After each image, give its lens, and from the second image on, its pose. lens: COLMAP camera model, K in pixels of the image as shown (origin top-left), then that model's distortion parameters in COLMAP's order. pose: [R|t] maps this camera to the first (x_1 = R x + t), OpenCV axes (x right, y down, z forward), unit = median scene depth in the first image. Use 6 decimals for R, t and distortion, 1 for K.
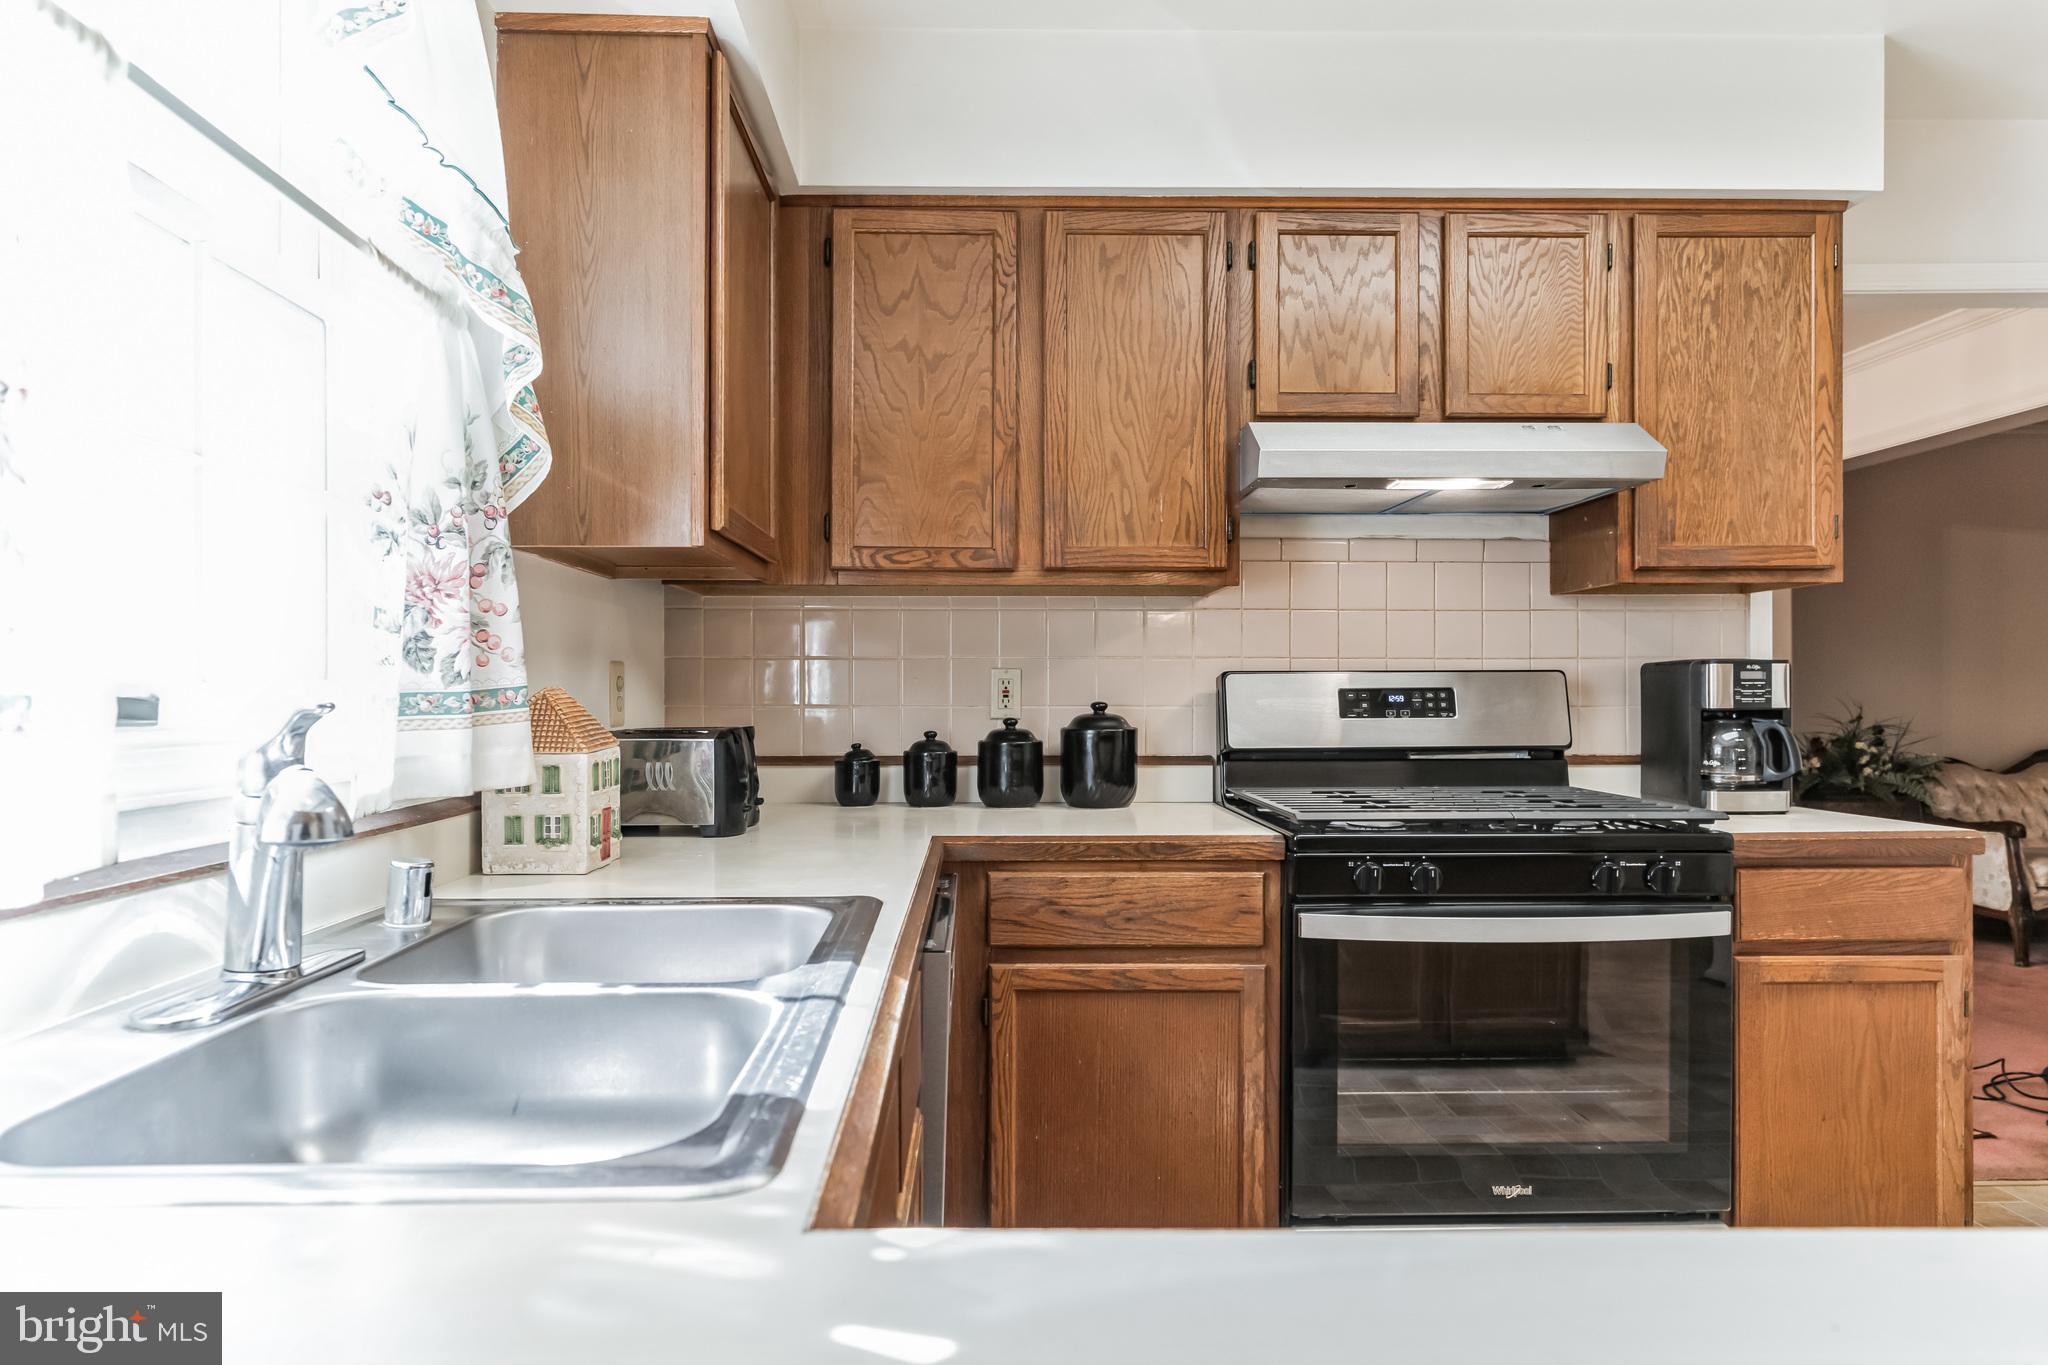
lens RADIAL K [[1196.8, 0, 1011.7], [0, 1196.8, 688.9], [0, 0, 1]] dist [-0.002020, 0.002203]
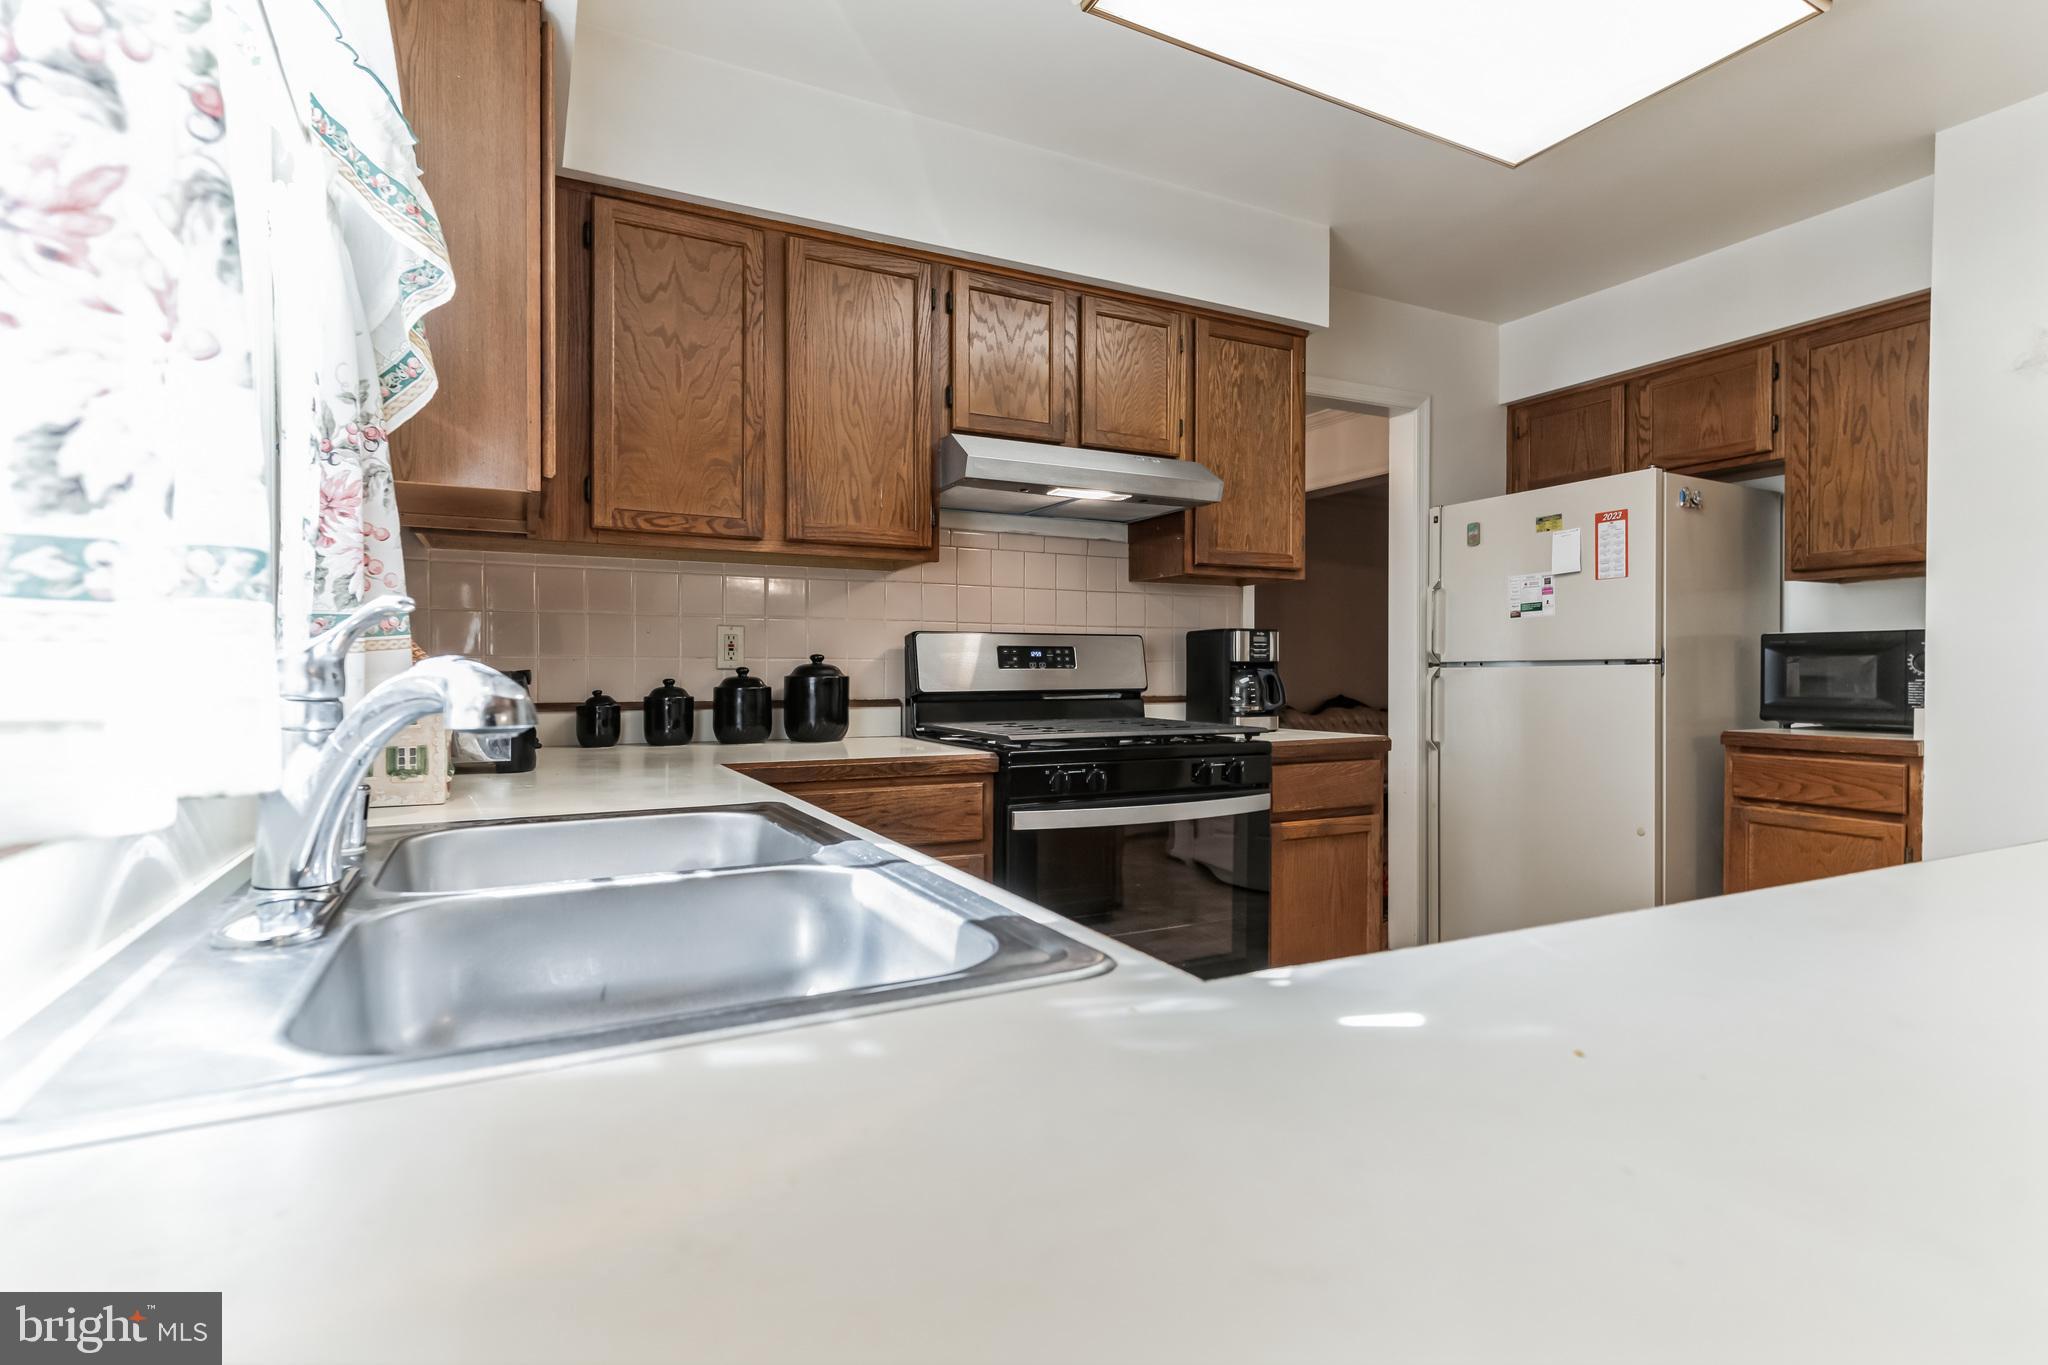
lens RADIAL K [[977.4, 0, 1015.4], [0, 977.4, 677.1], [0, 0, 1]] dist [0.002363, -0.000668]
pose [[0.901635, -0.001264, 0.432496, -0.185538], [-0.003232, 0.999948, 0.009660, 0.025405], [-0.432486, -0.010107, 0.901584, 0.029307]]
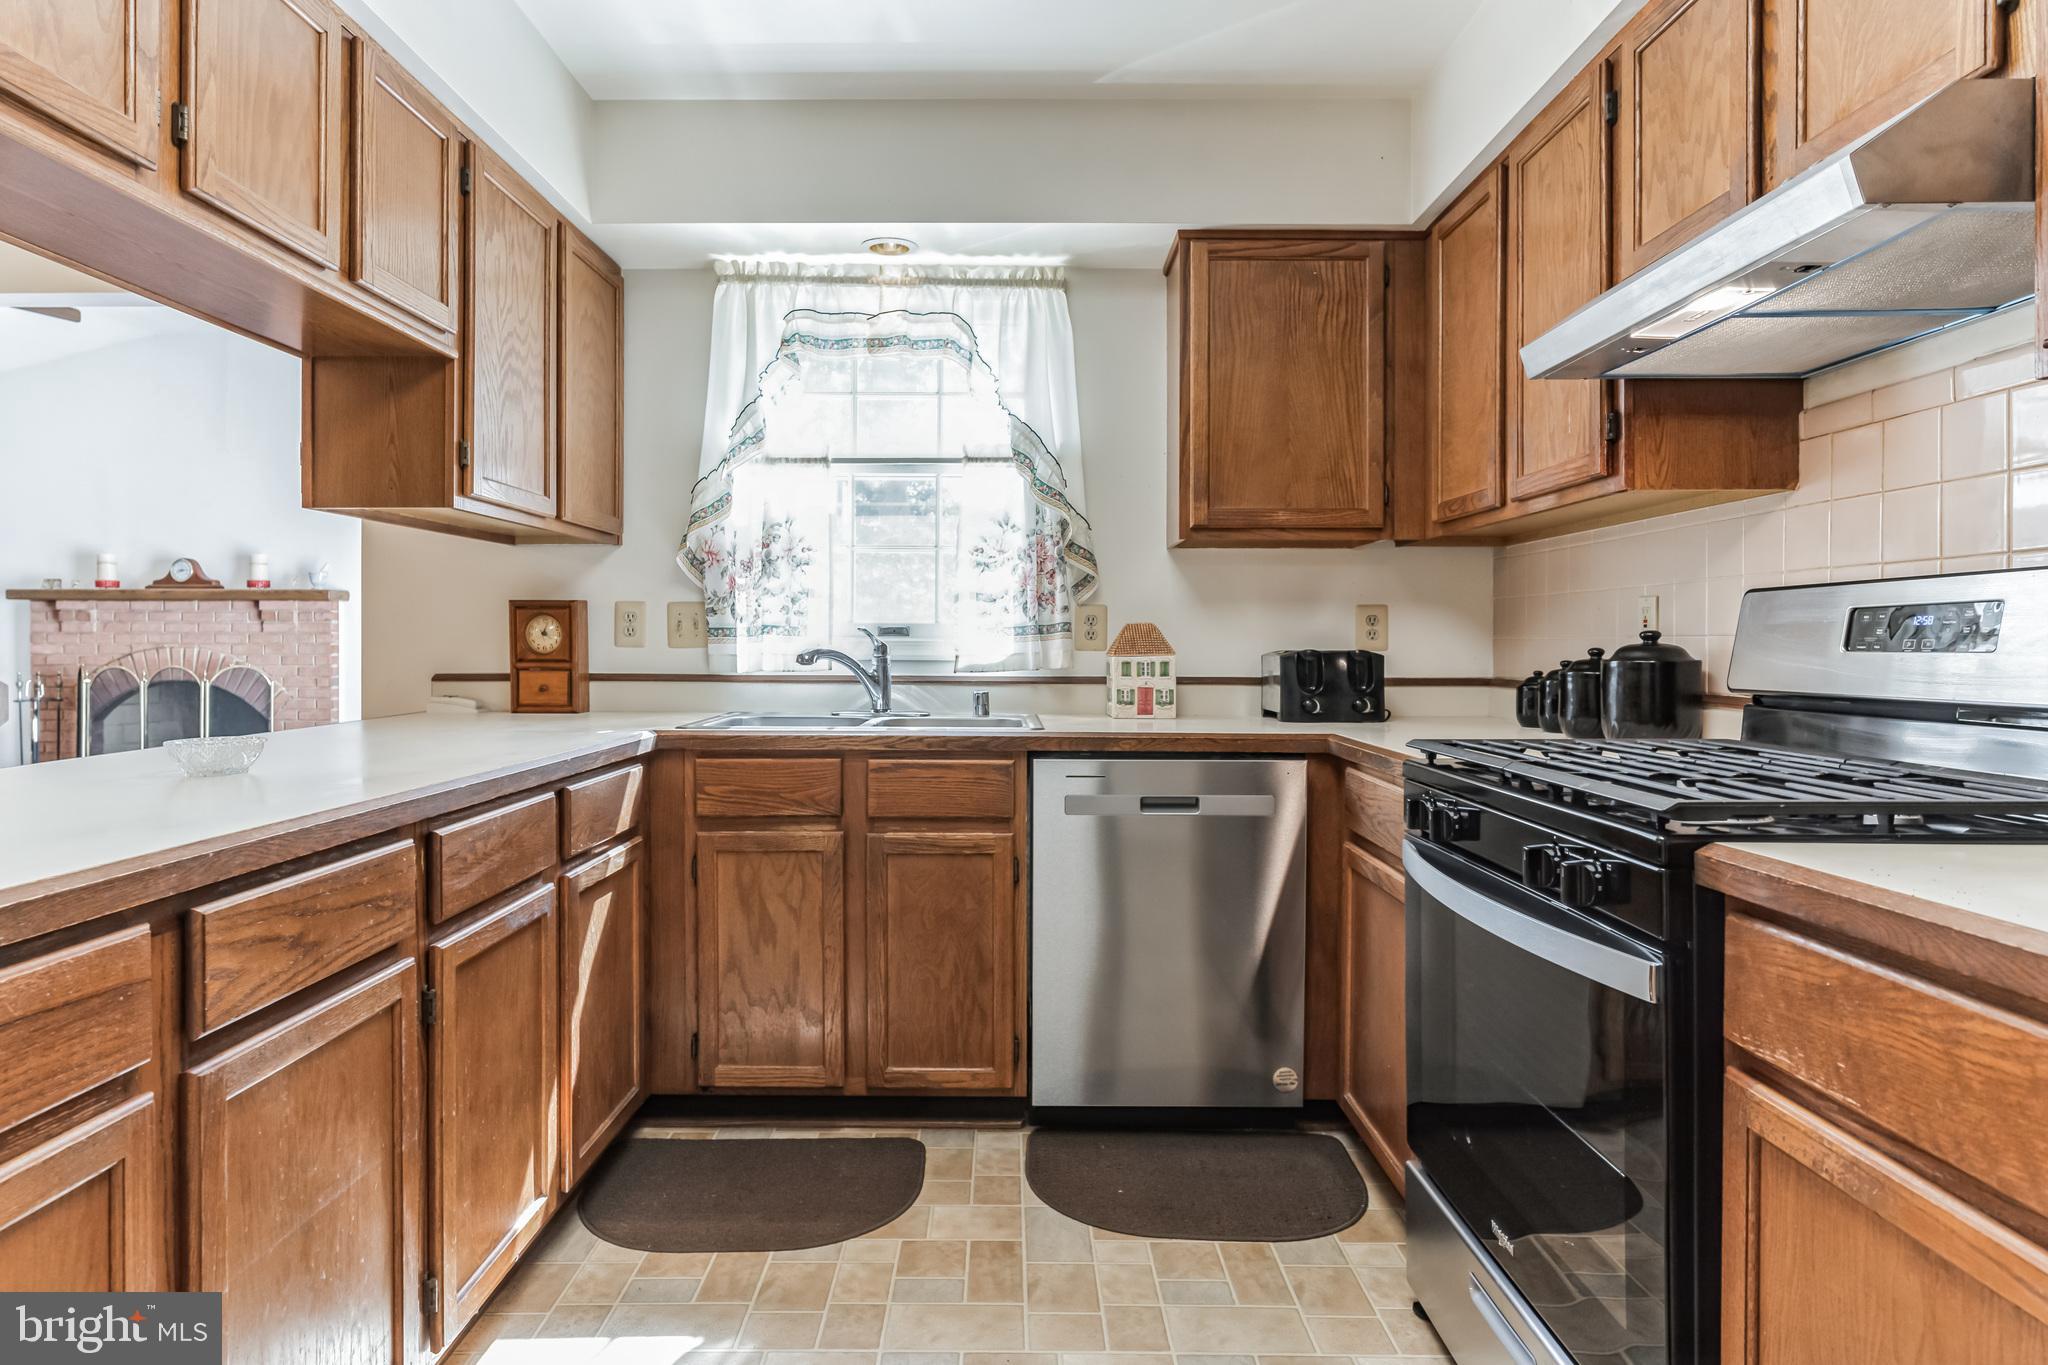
lens RADIAL K [[1135.5, 0, 1001.5], [0, 1135.5, 639.2], [0, 0, 1]] dist [-0.002229, 0.000674]
pose [[-0.036553, -0.003006, -0.999327, 1.006218], [0.000638, 0.999995, -0.003032, 0.020913], [0.999332, -0.000748, -0.036551, 0.591474]]
